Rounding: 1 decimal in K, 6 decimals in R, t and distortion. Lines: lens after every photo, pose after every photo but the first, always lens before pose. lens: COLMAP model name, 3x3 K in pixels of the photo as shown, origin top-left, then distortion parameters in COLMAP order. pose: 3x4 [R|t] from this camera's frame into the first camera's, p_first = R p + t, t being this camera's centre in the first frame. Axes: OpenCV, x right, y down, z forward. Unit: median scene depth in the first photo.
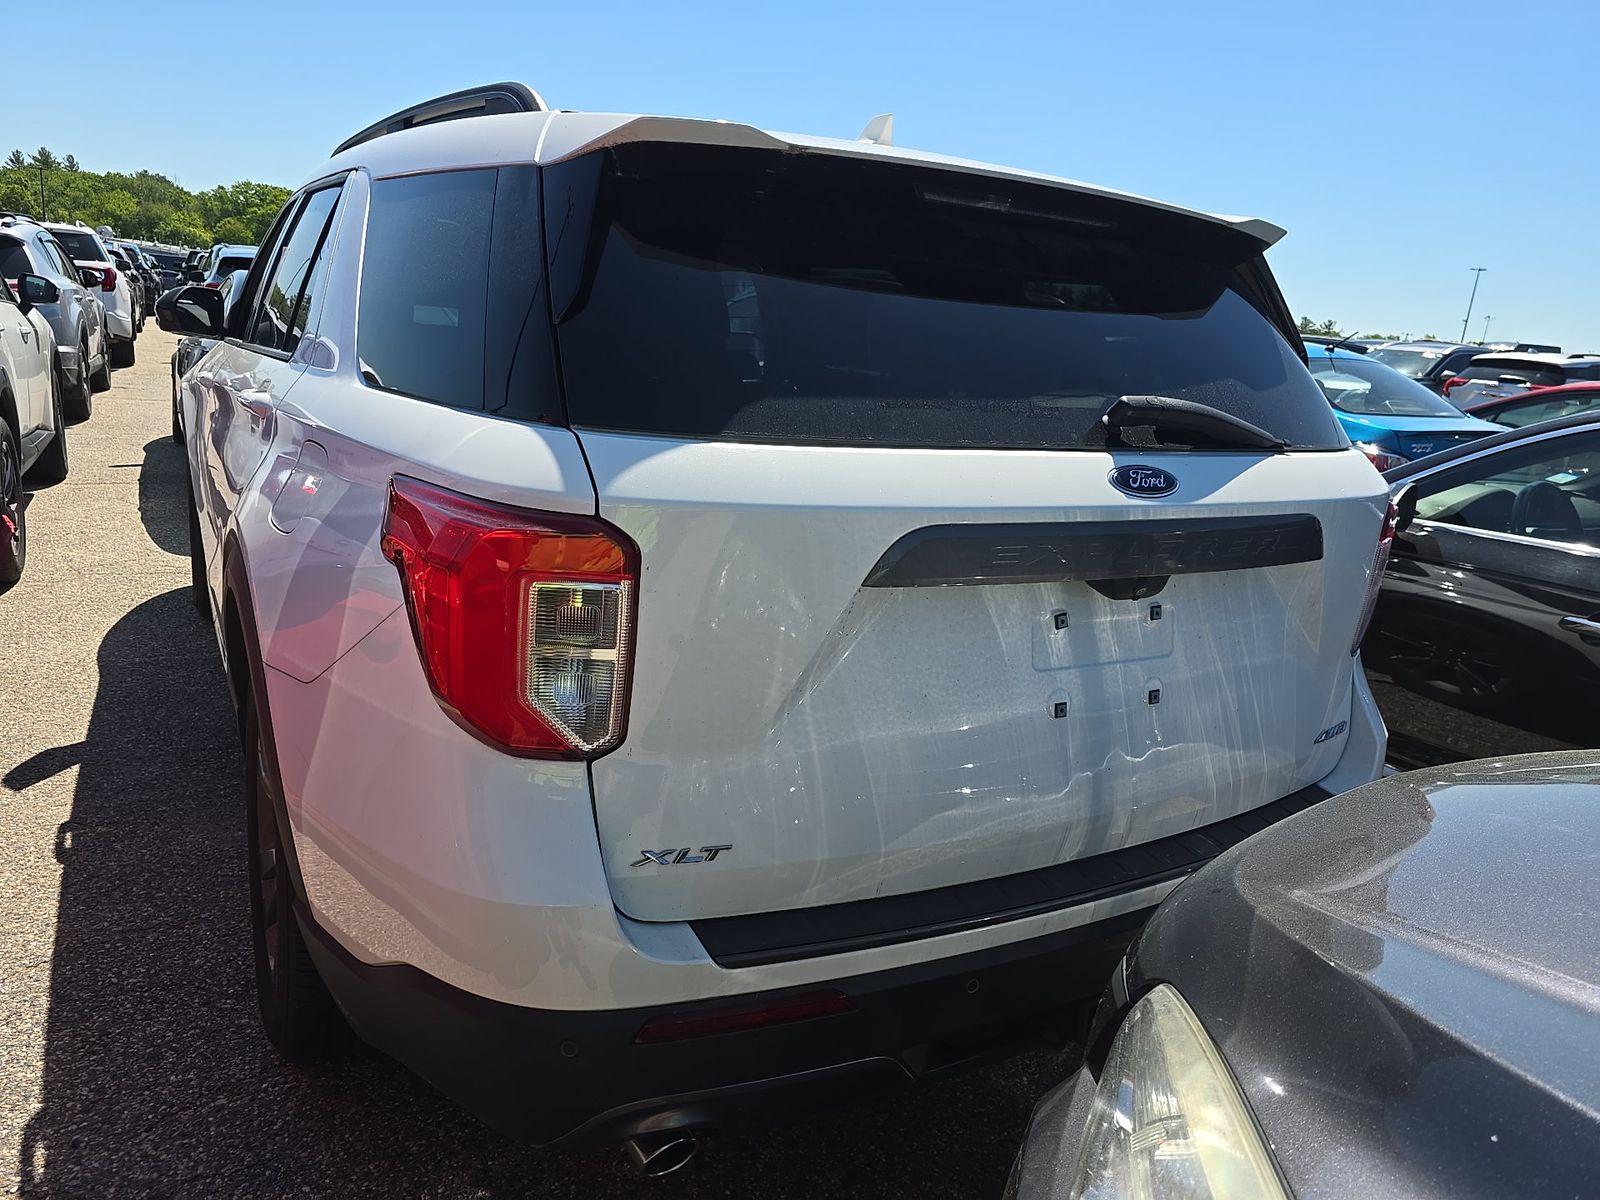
lens RADIAL K [[1125.7, 0, 842.0], [0, 1125.7, 606.4], [0, 0, 1]] dist [0.042112, -0.029202]
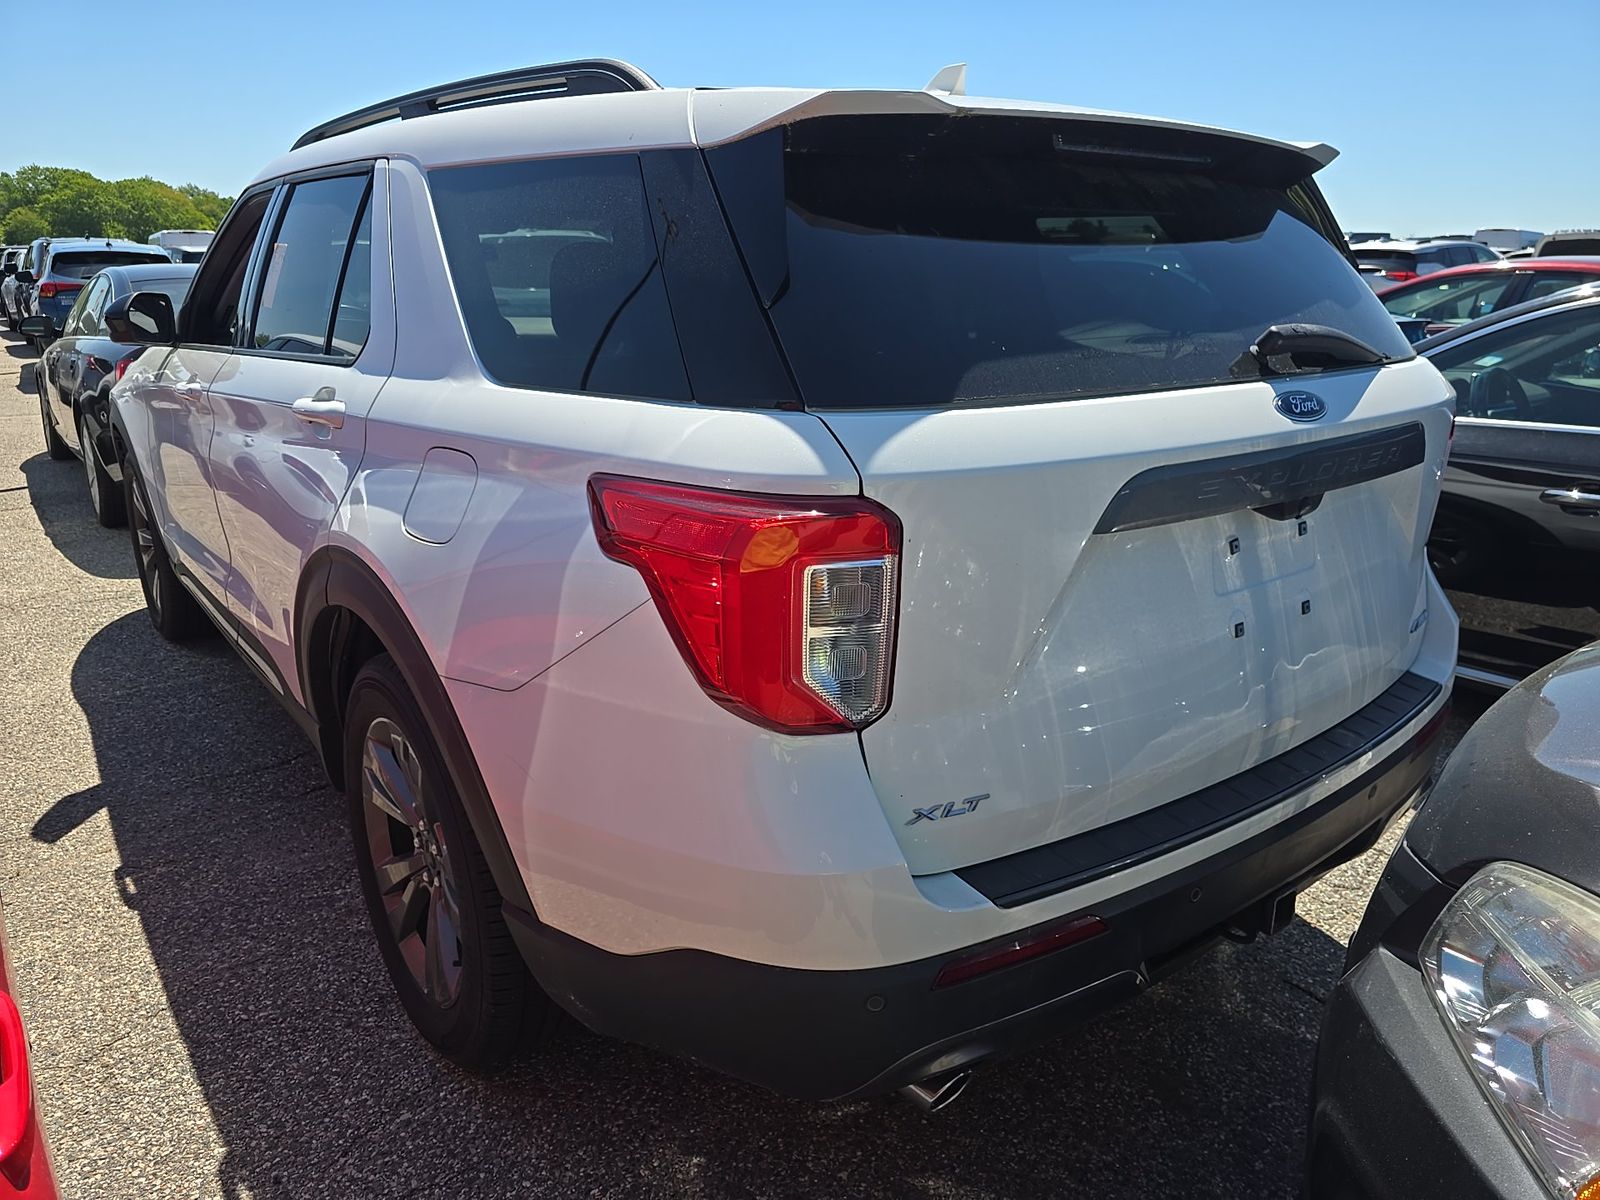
lens RADIAL K [[1125.7, 0, 842.0], [0, 1125.7, 606.4], [0, 0, 1]] dist [0.042112, -0.029202]
pose [[0.988163, -0.115377, 0.101103, -0.245707], [0.110039, 0.992298, 0.056890, -0.027612], [-0.106888, -0.045091, 0.993248, -0.013860]]
